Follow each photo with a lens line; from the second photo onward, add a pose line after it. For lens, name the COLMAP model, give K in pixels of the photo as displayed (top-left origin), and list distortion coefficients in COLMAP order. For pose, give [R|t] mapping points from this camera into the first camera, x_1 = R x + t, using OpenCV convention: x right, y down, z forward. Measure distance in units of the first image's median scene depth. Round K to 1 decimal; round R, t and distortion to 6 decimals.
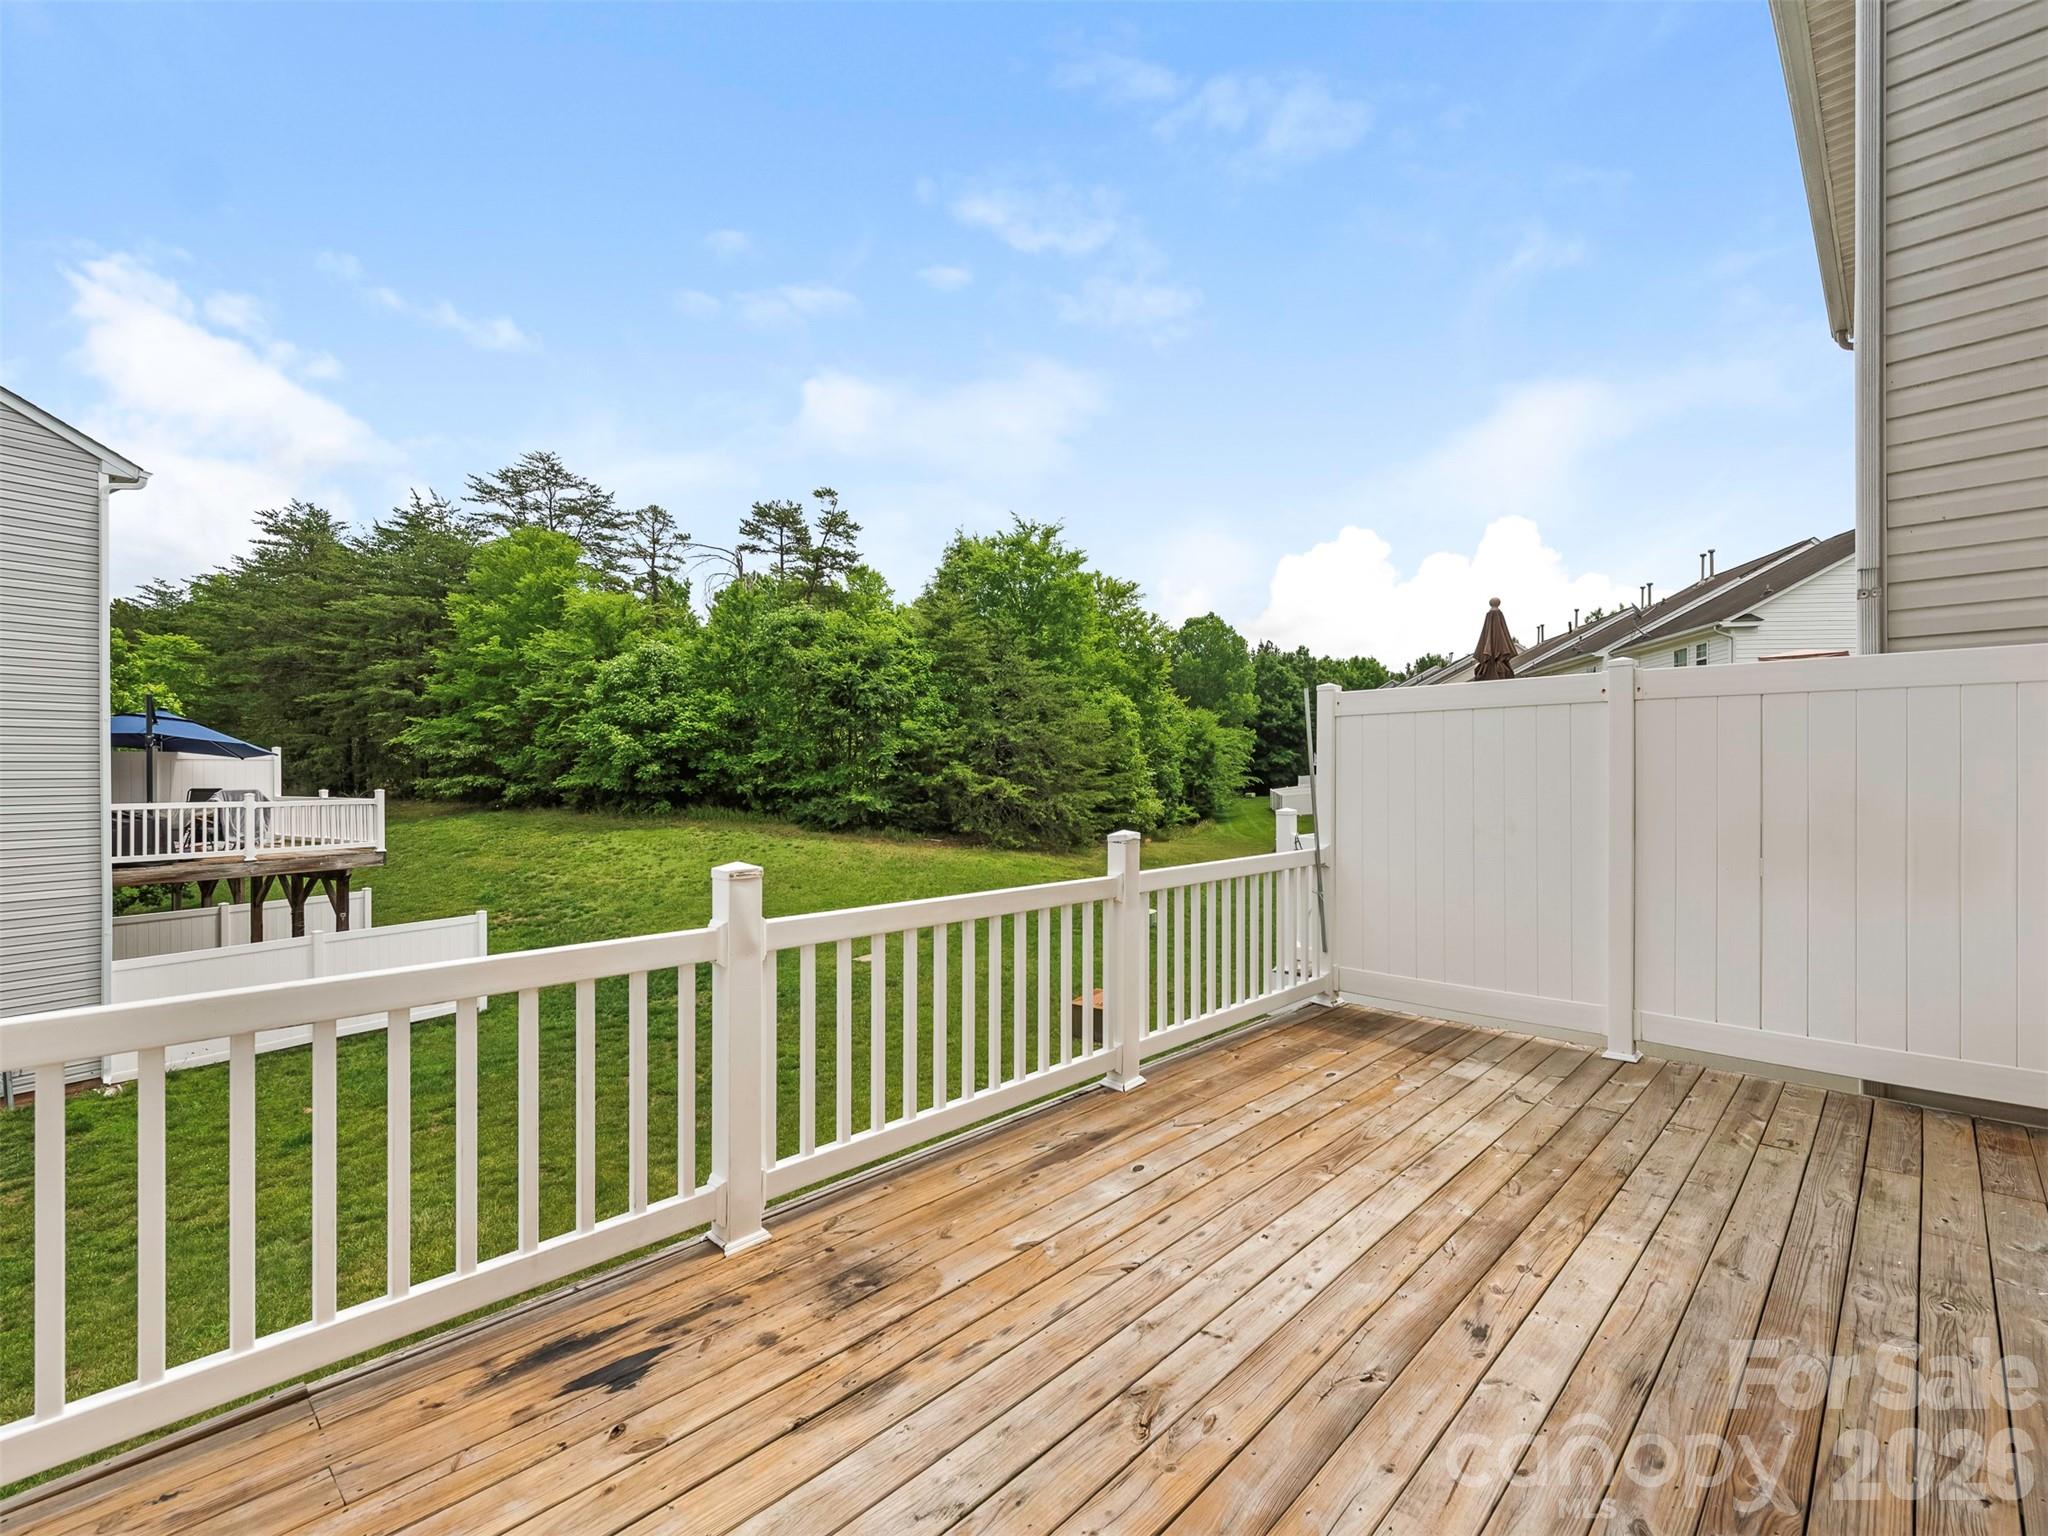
lens RADIAL K [[924.5, 0, 1099.1], [0, 924.5, 778.1], [0, 0, 1]] dist [0.015860, -0.000174]
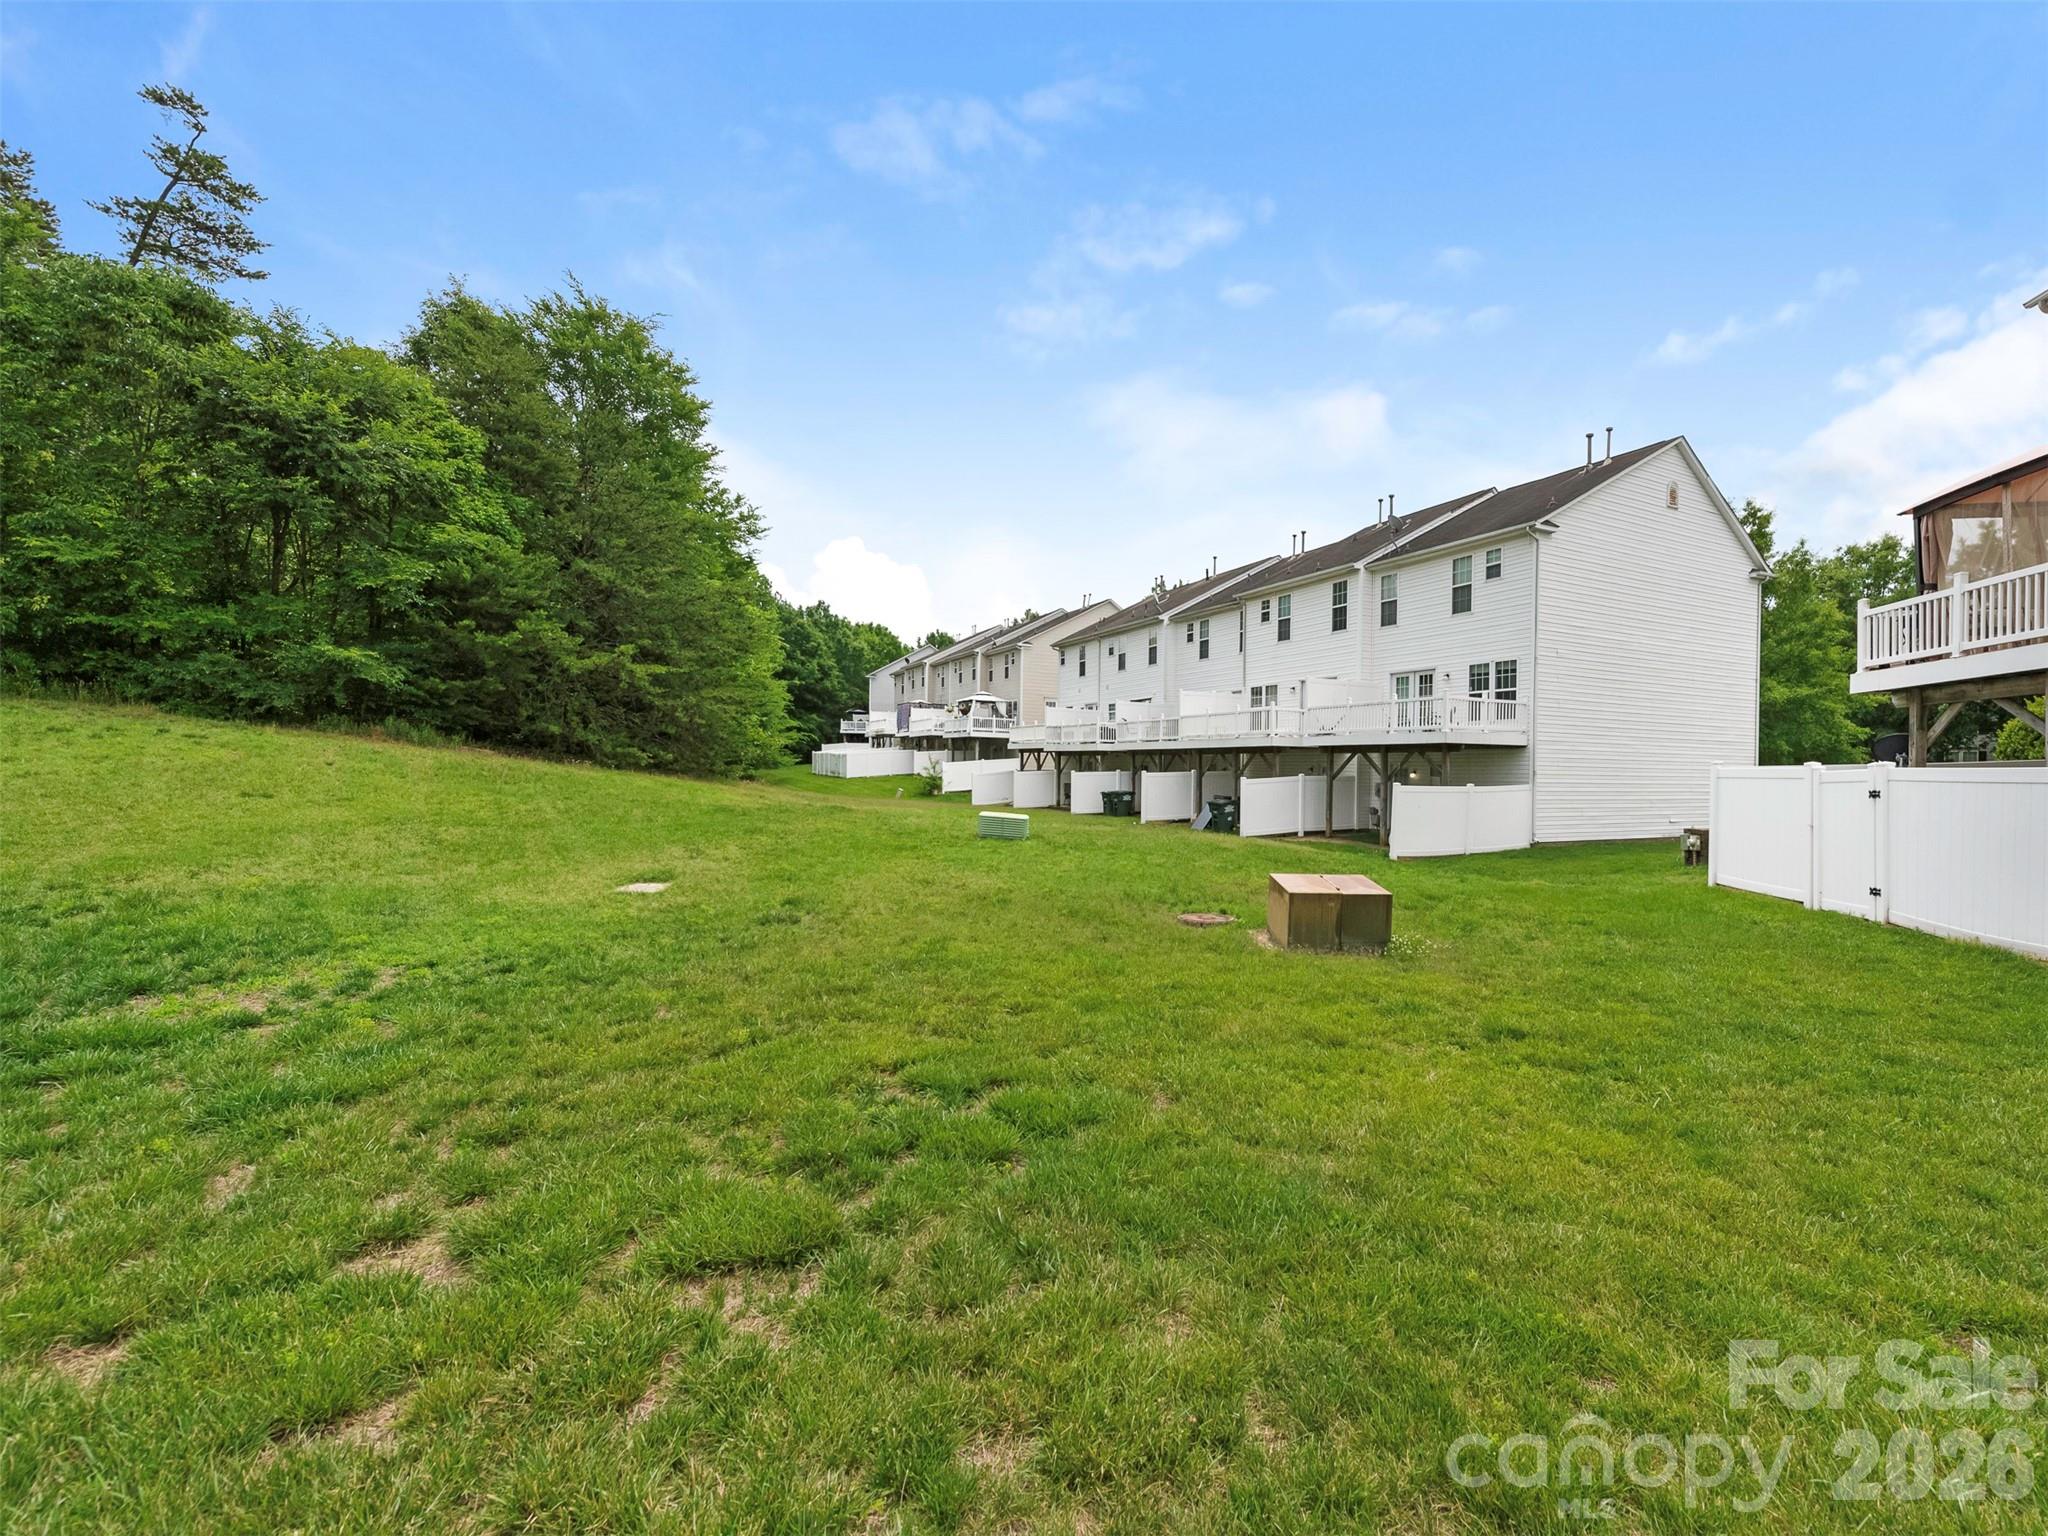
lens RADIAL K [[924.5, 0, 1099.1], [0, 924.5, 778.1], [0, 0, 1]] dist [0.015860, -0.000174]
pose [[0.804719, 0.017210, 0.593406, -0.125745], [-0.010286, 0.999834, -0.015049, 0.052808], [-0.593567, 0.006007, 0.804762, 0.177722]]
